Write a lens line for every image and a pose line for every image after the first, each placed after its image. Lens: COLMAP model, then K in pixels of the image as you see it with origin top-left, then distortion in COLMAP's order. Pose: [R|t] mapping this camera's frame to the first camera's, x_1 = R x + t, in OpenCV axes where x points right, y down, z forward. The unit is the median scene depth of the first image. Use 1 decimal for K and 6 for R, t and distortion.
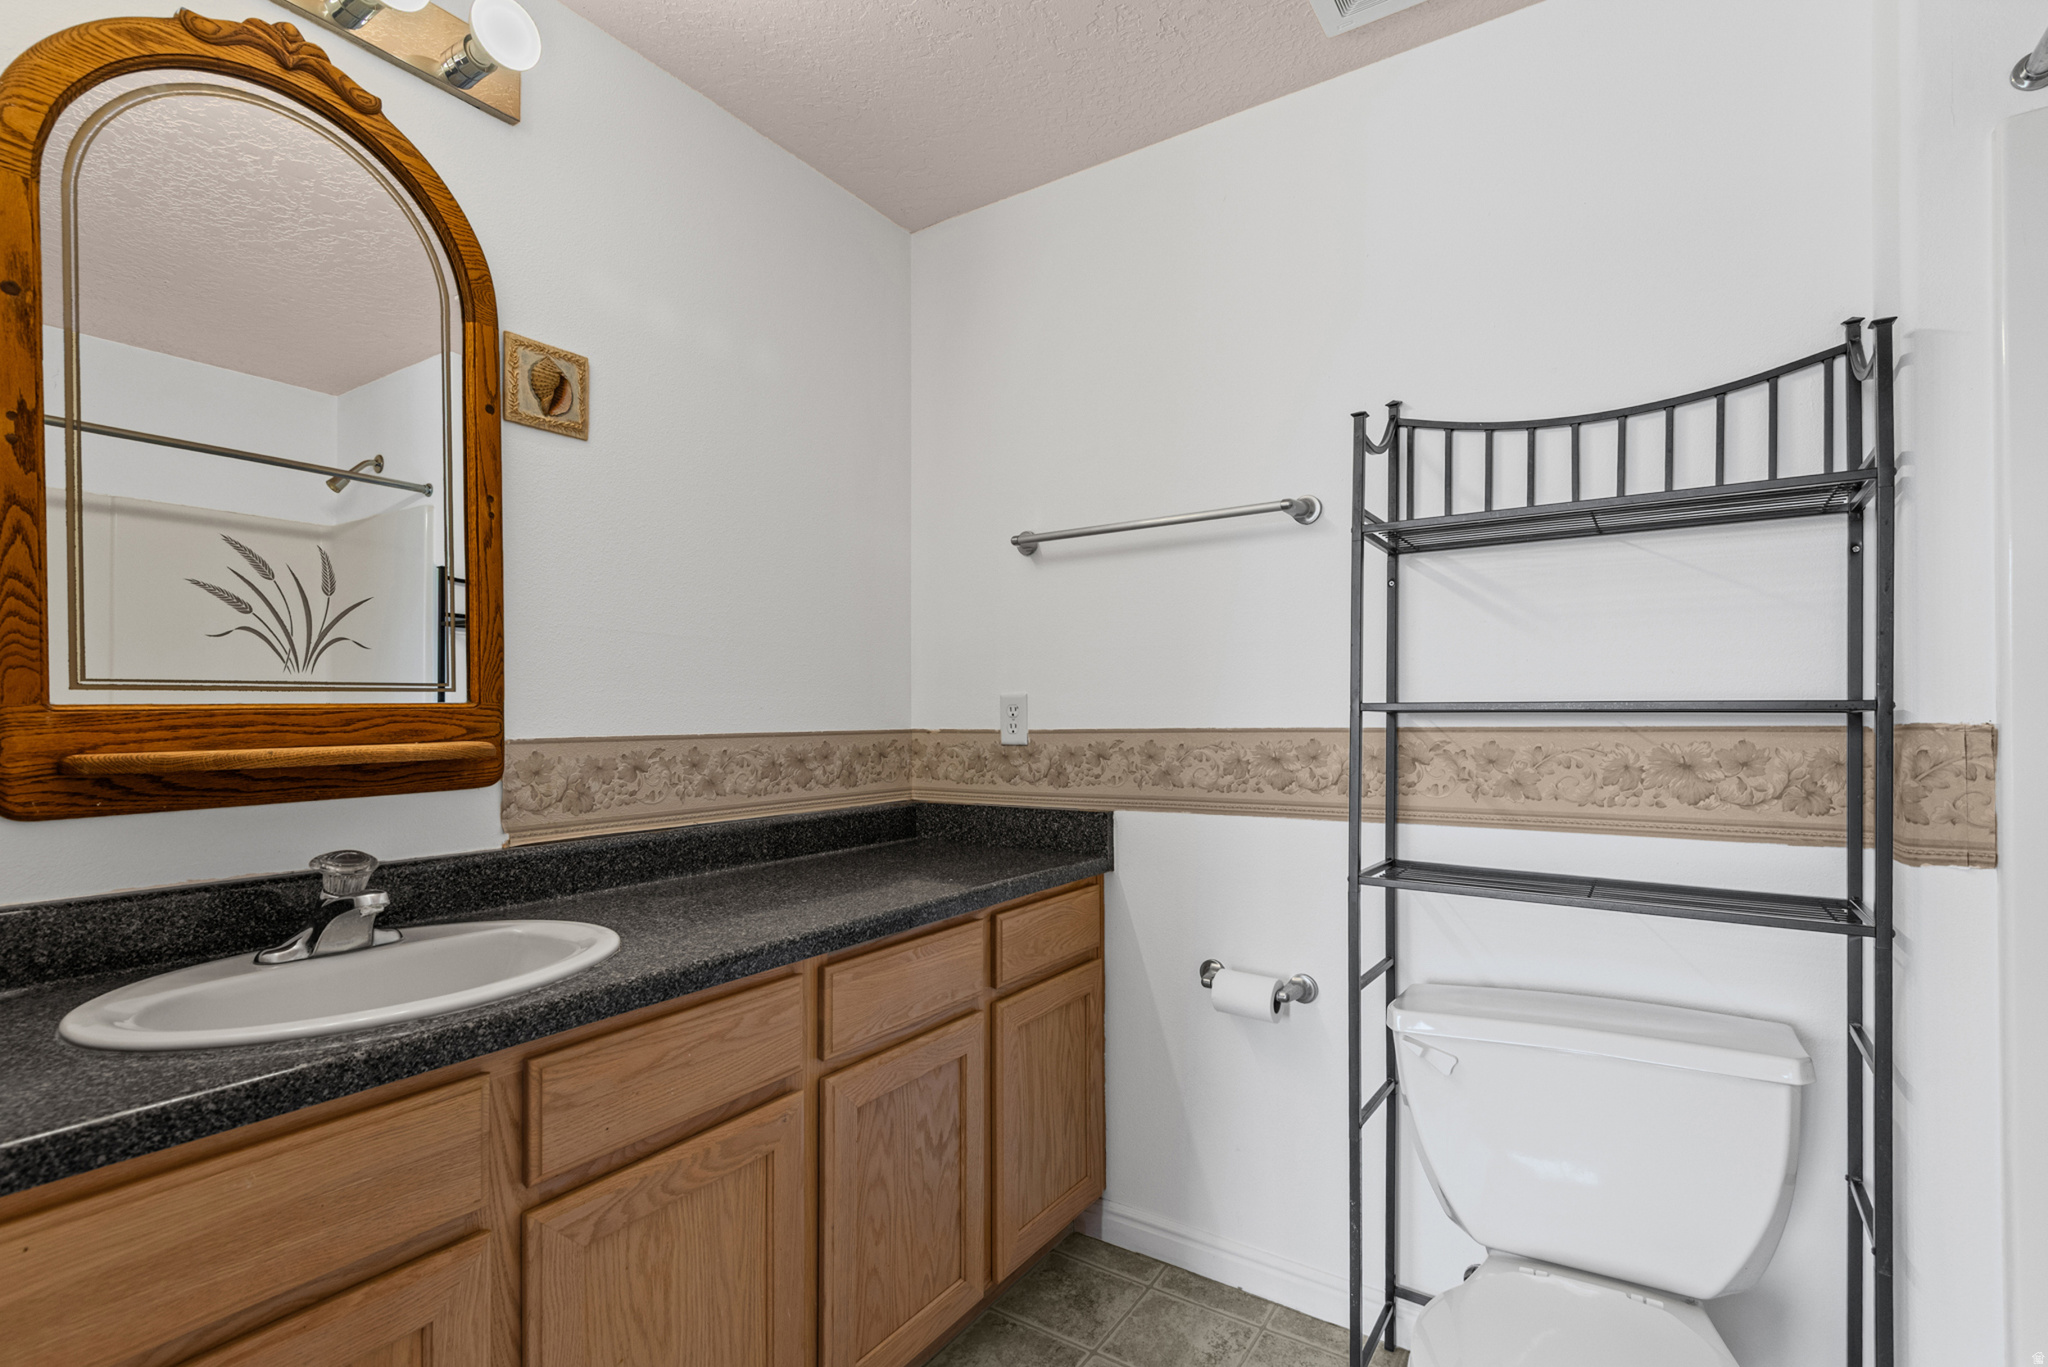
lens RADIAL K [[954.1, 0, 1025.1], [0, 954.1, 723.0], [0, 0, 1]] dist [0.024609, -0.000170]
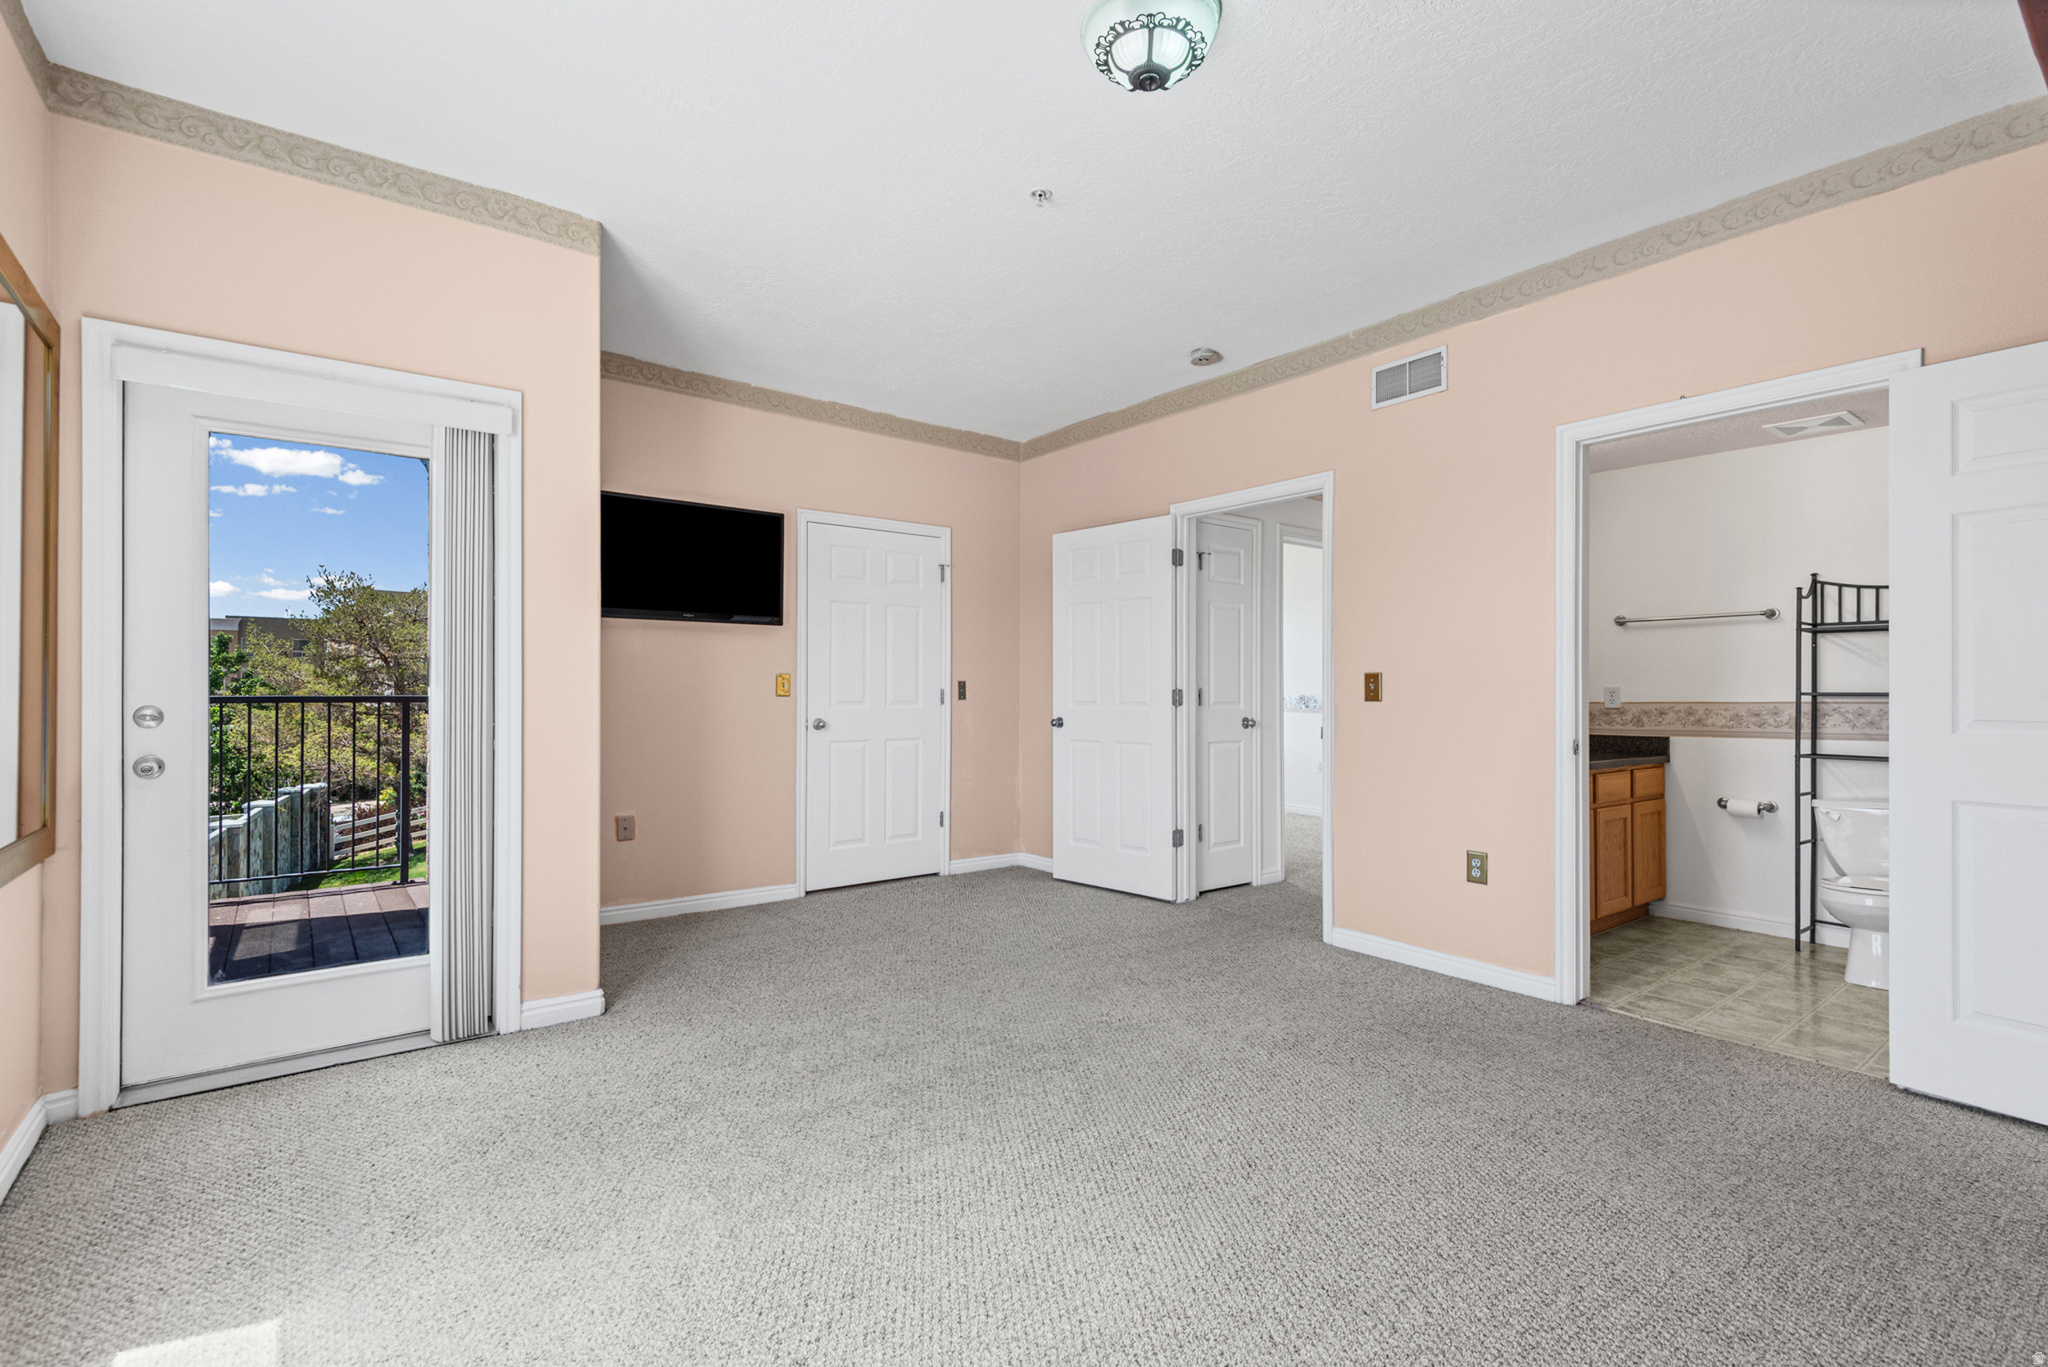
lens RADIAL K [[932.6, 0, 1024.0], [0, 932.6, 683.5], [0, 0, 1]] dist [0.000445, -0.000300]
pose [[0.943044, 0.001759, -0.332663, -0.772709], [-0.006265, 0.999903, -0.012472, 0.000165], [0.332609, 0.013846, 0.942963, -2.036239]]
